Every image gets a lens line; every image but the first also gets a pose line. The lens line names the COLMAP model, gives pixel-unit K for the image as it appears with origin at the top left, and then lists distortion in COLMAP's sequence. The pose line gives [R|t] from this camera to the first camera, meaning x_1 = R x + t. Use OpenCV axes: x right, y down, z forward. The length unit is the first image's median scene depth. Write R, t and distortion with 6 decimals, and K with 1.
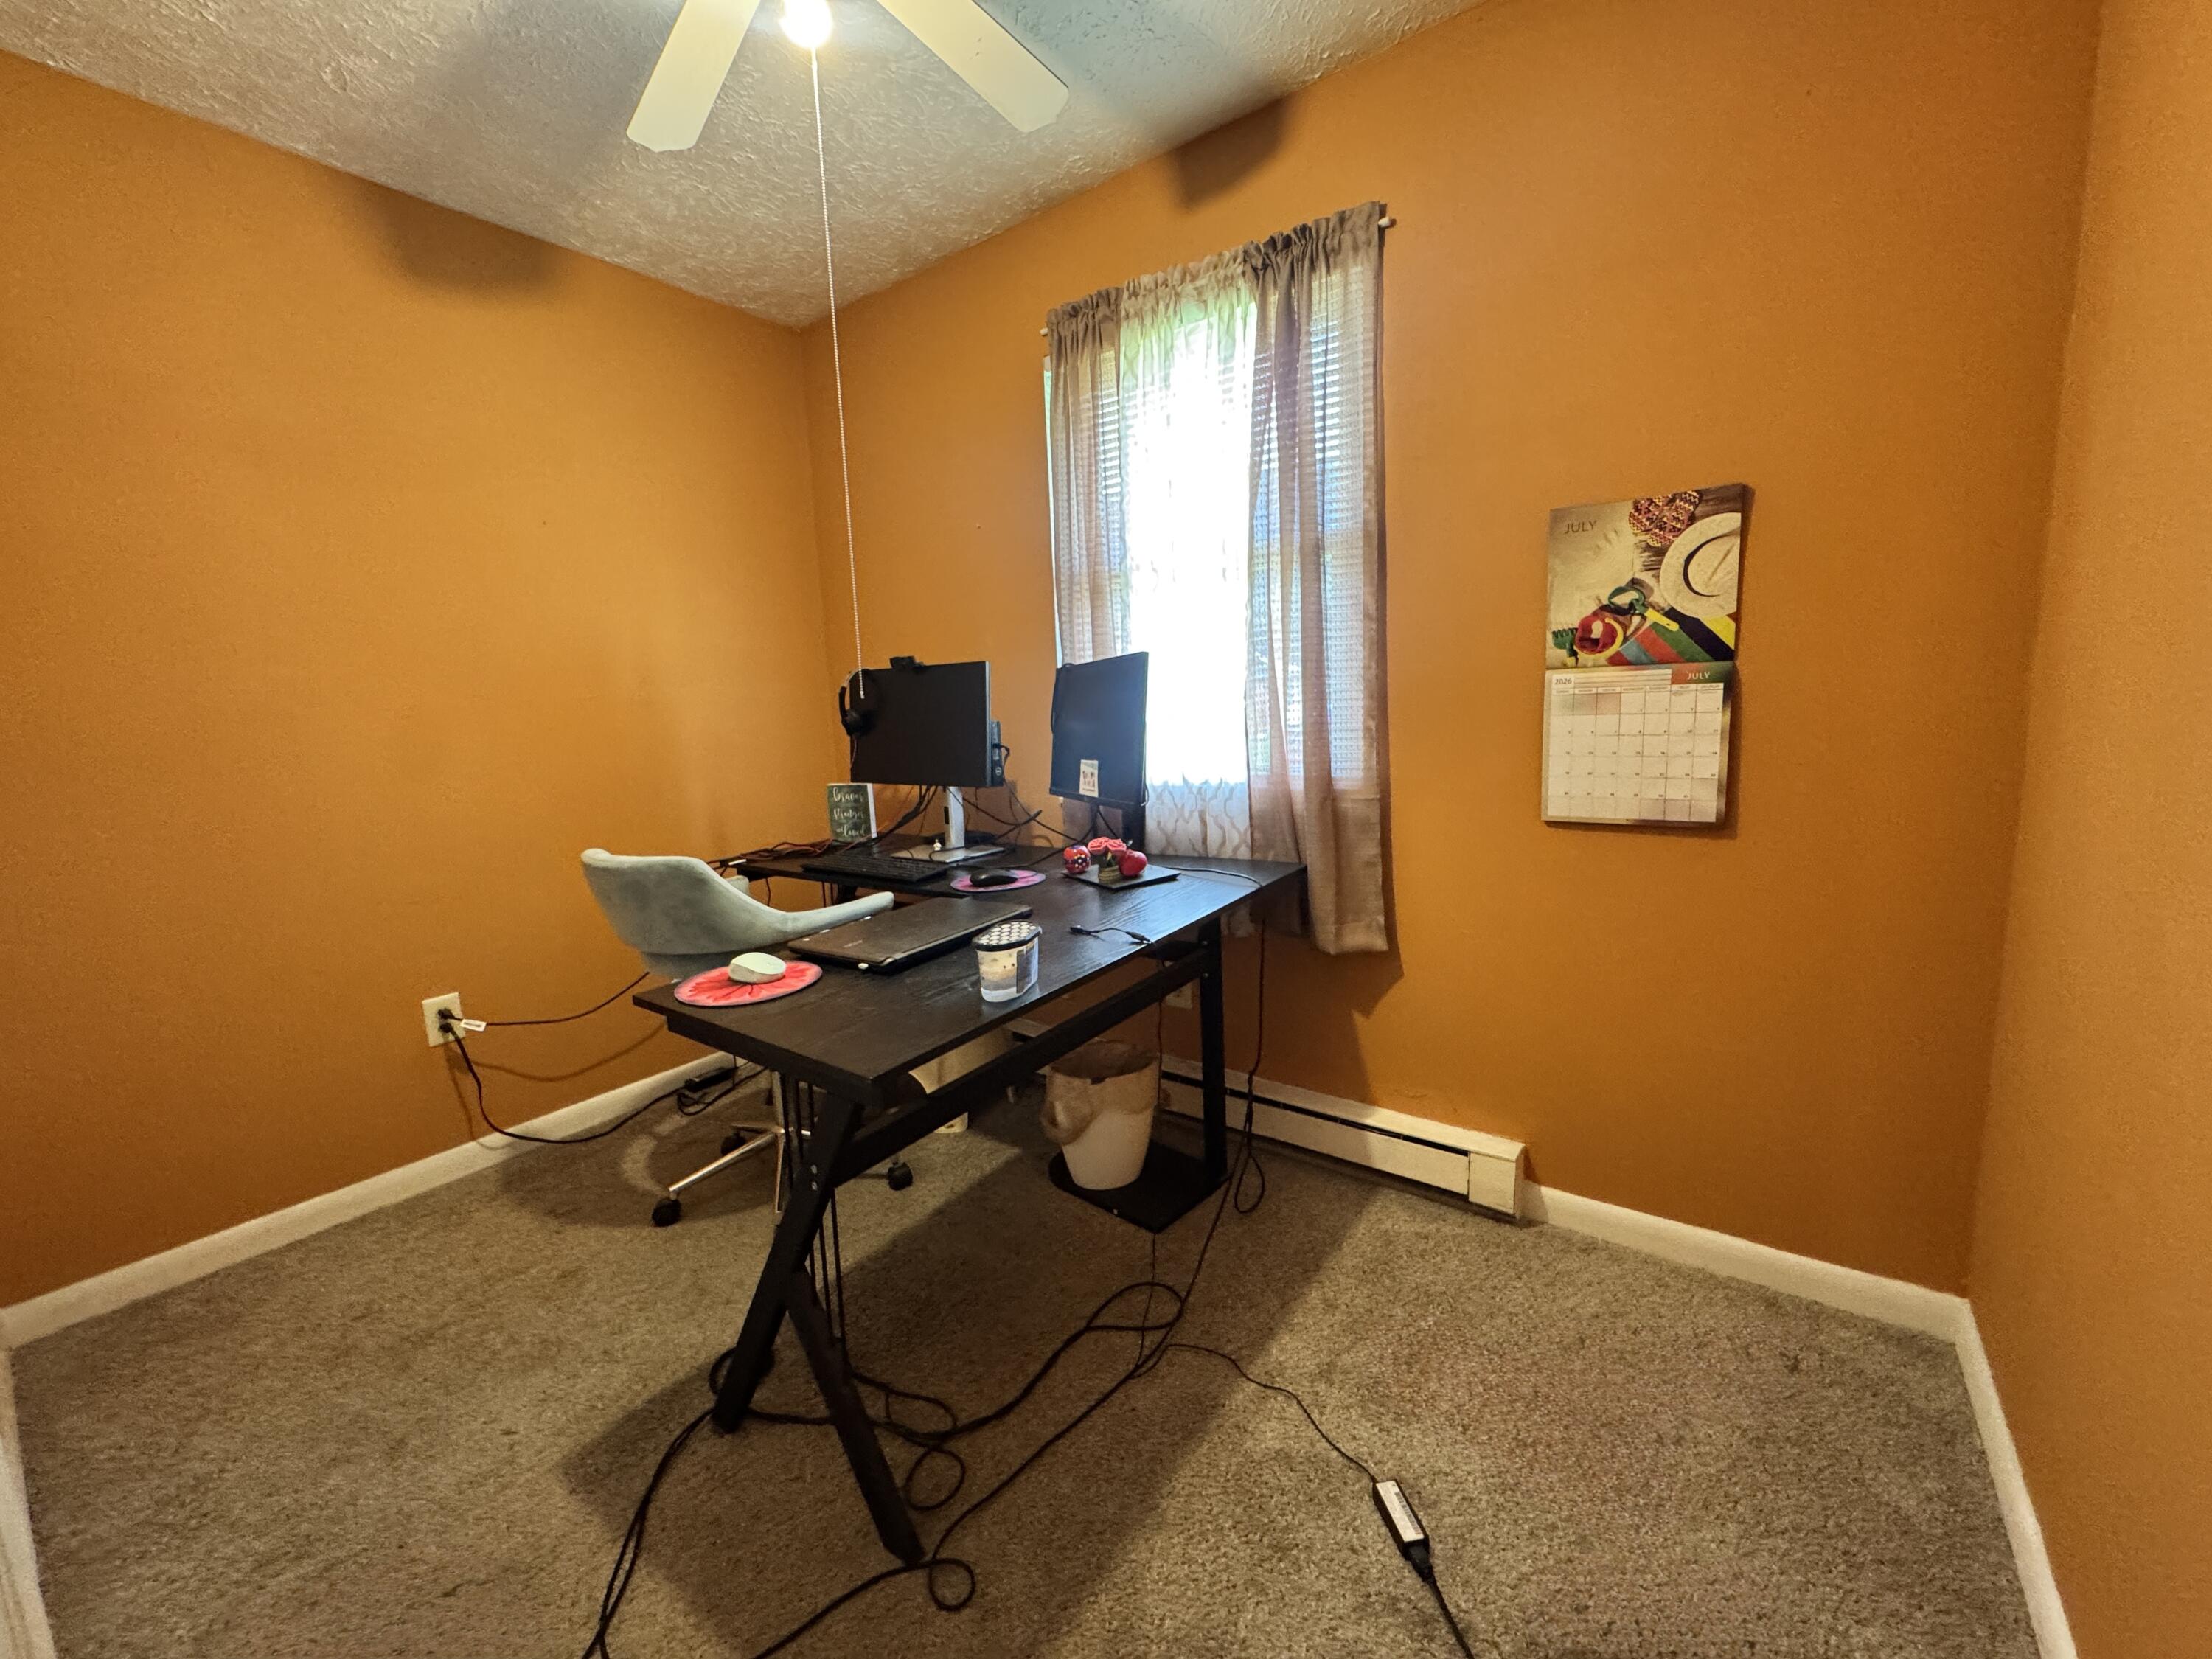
lens RADIAL K [[885.8, 0, 1104.9], [0, 885.8, 828.5], [0, 0, 1]] dist [-0.002068, 0.000005]
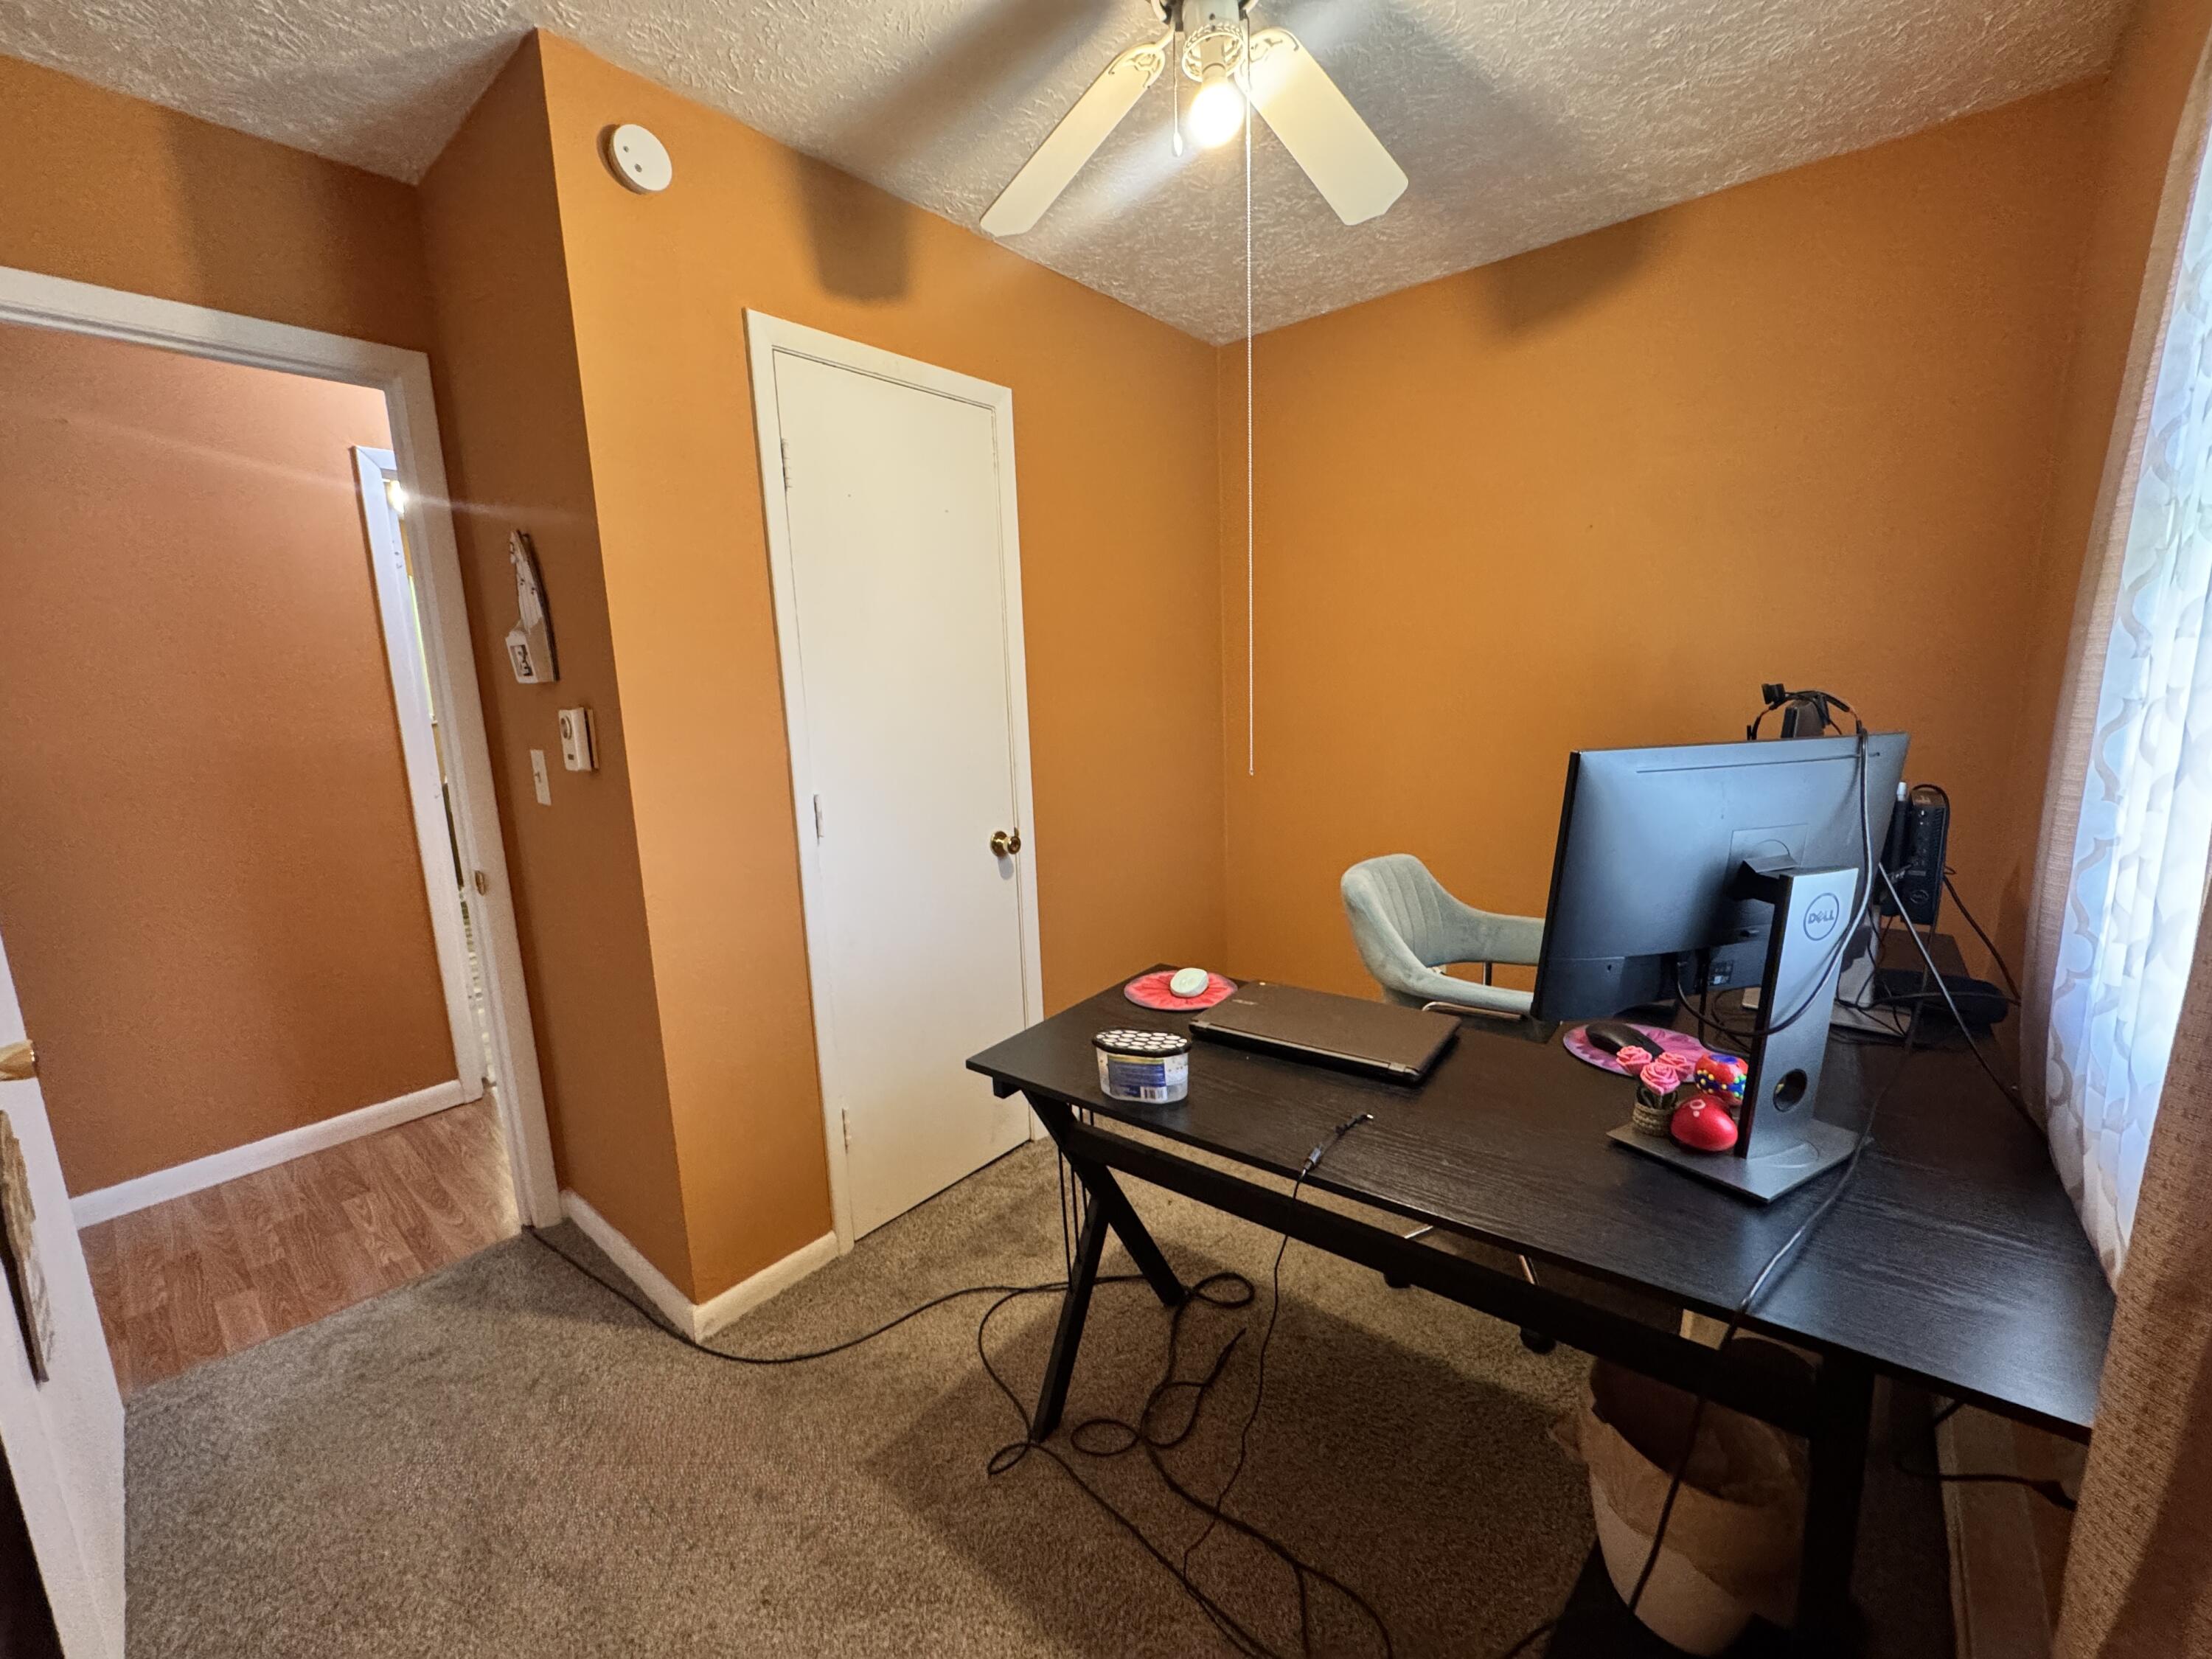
lens RADIAL K [[885.8, 0, 1104.8], [0, 885.8, 826.4], [0, 0, 1]] dist [-0.002068, 0.000005]
pose [[-0.053160, 0.213041, -0.975596, 0.756879], [-0.106250, 0.970225, 0.217658, -0.304295], [0.992917, 0.115228, -0.028942, 0.904120]]
